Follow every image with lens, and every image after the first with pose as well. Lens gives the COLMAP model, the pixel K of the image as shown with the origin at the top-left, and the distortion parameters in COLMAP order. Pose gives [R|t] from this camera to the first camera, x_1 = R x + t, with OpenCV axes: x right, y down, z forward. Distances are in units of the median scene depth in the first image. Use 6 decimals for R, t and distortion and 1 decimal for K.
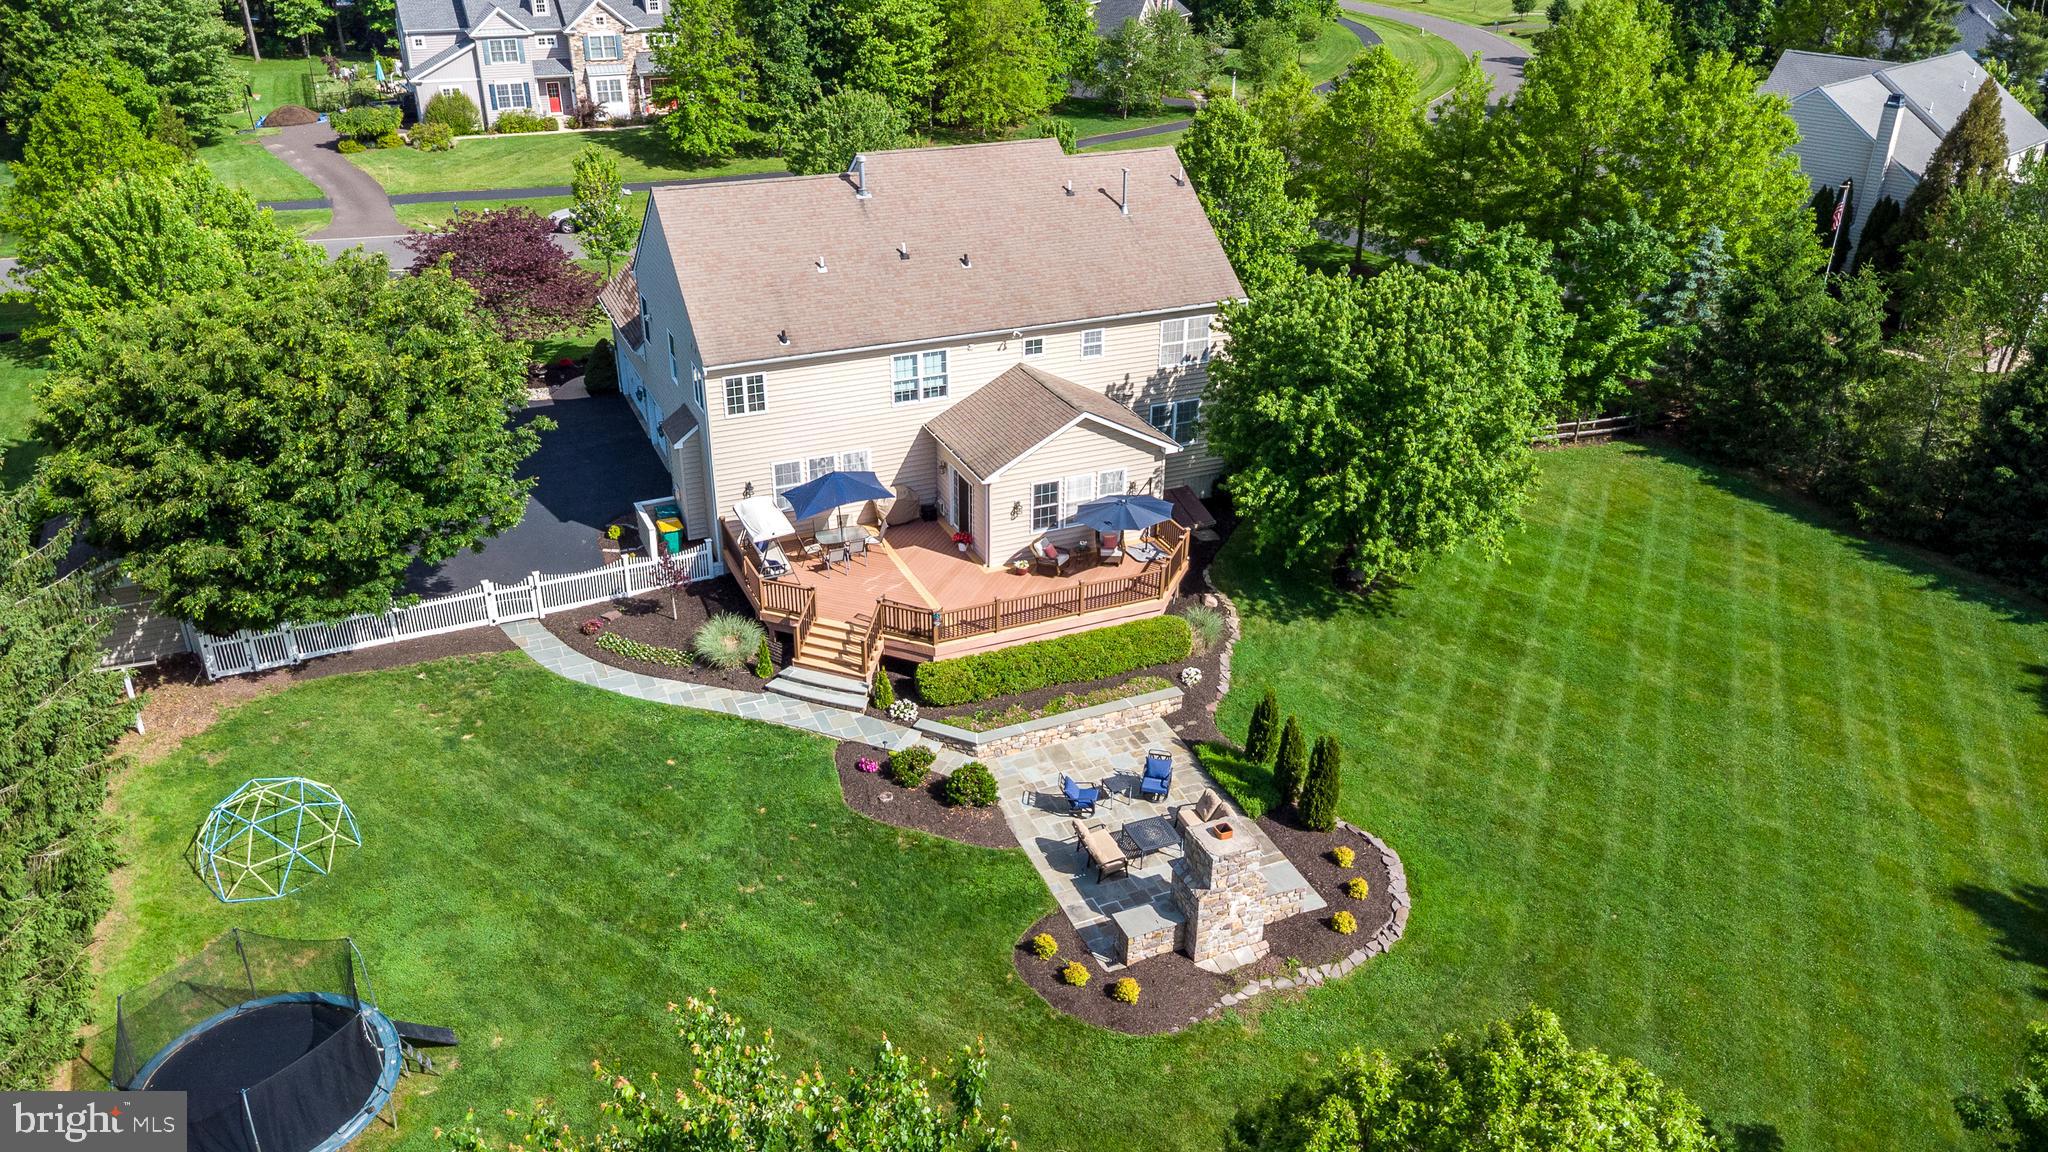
lens RADIAL K [[1538.2, 0, 1022.6], [0, 1538.2, 573.7], [0, 0, 1]] dist [0.012362, 0.009124]
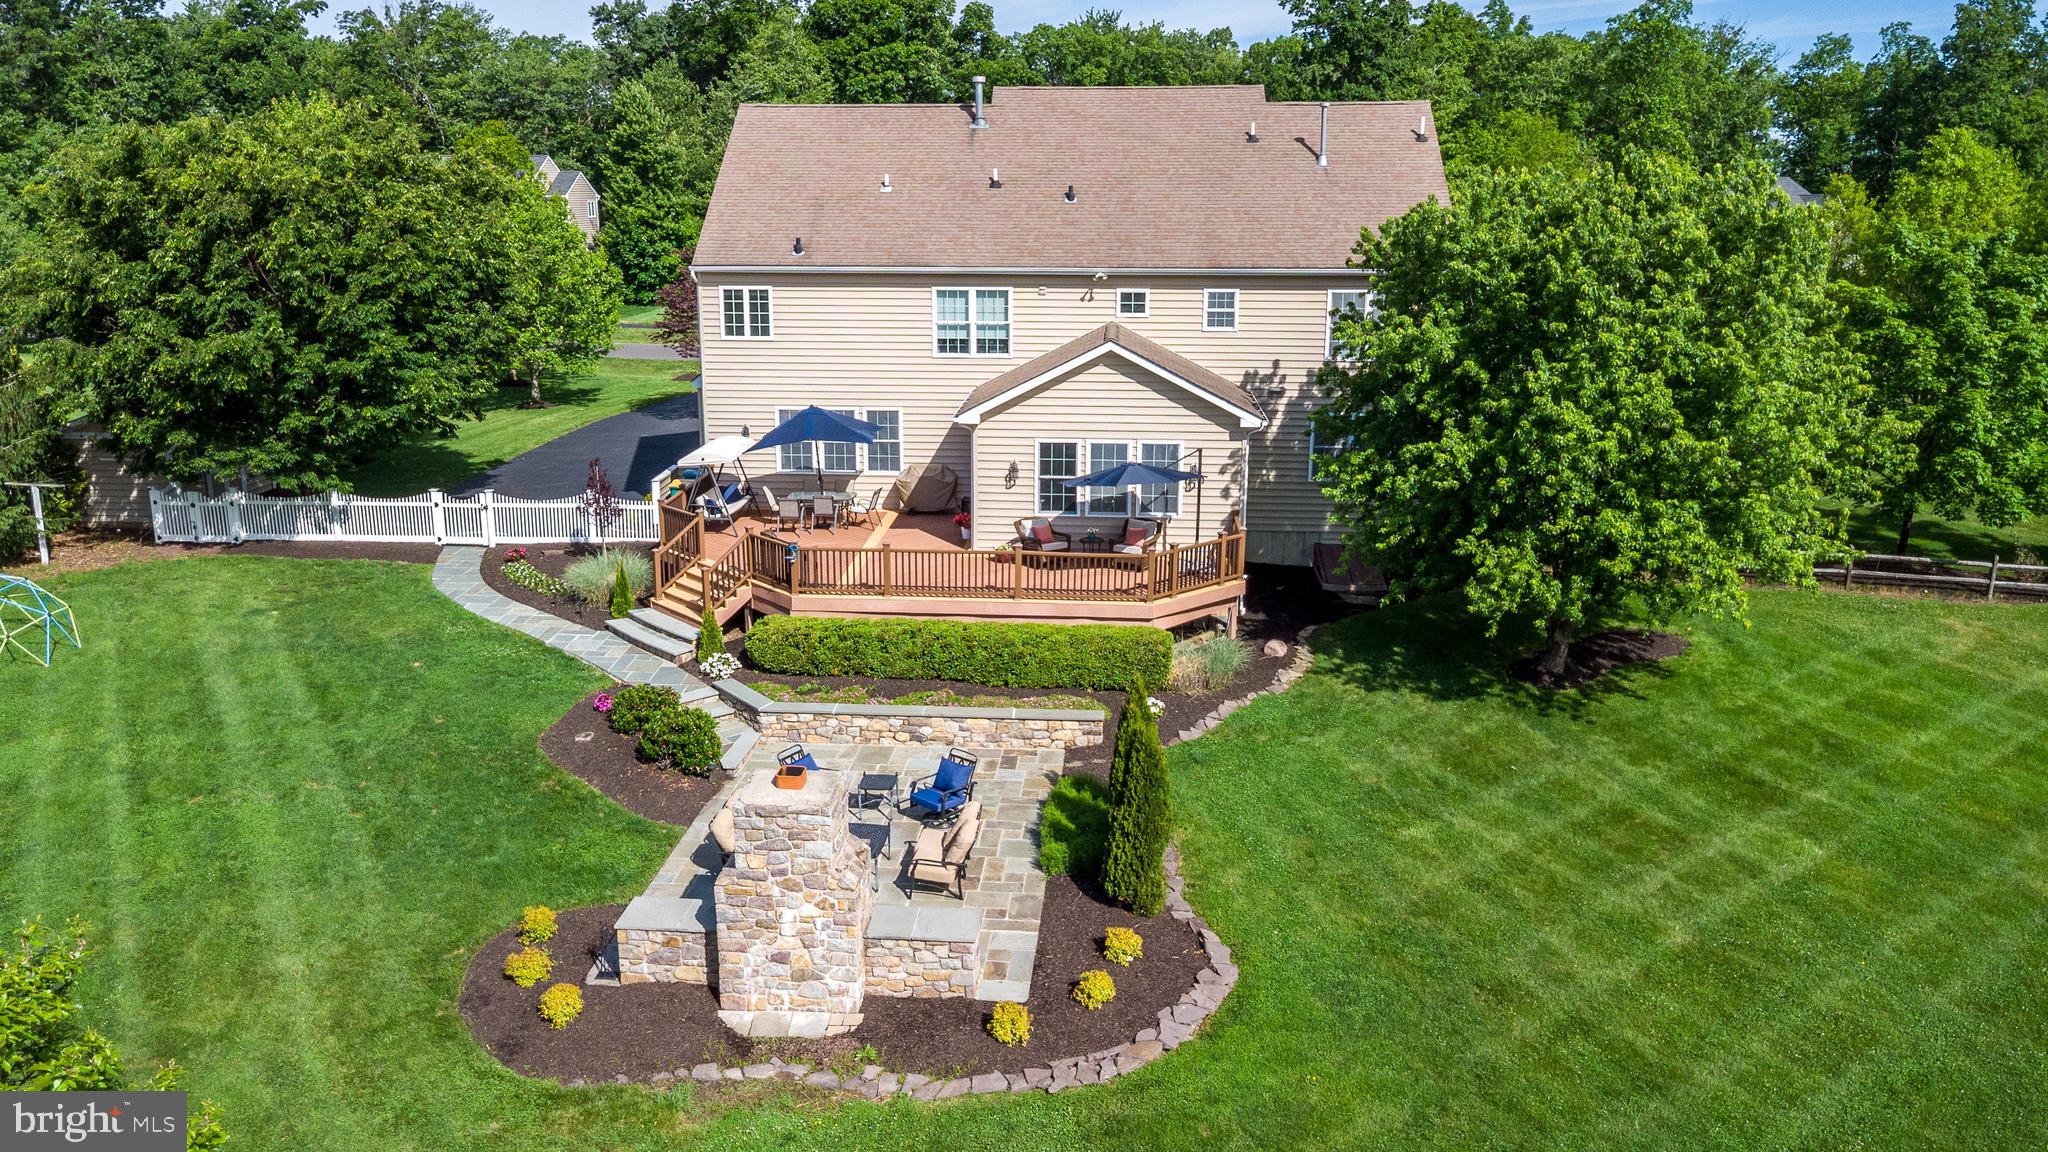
lens RADIAL K [[1538.2, 0, 1017.0], [0, 1538.2, 569.1], [0, 0, 1]] dist [0.012362, 0.009124]
pose [[0.874405, 0.101735, -0.474411, 0.350386], [-0.209966, 0.960817, -0.180955, 0.133796], [0.437412, 0.257838, 0.861505, 0.391398]]
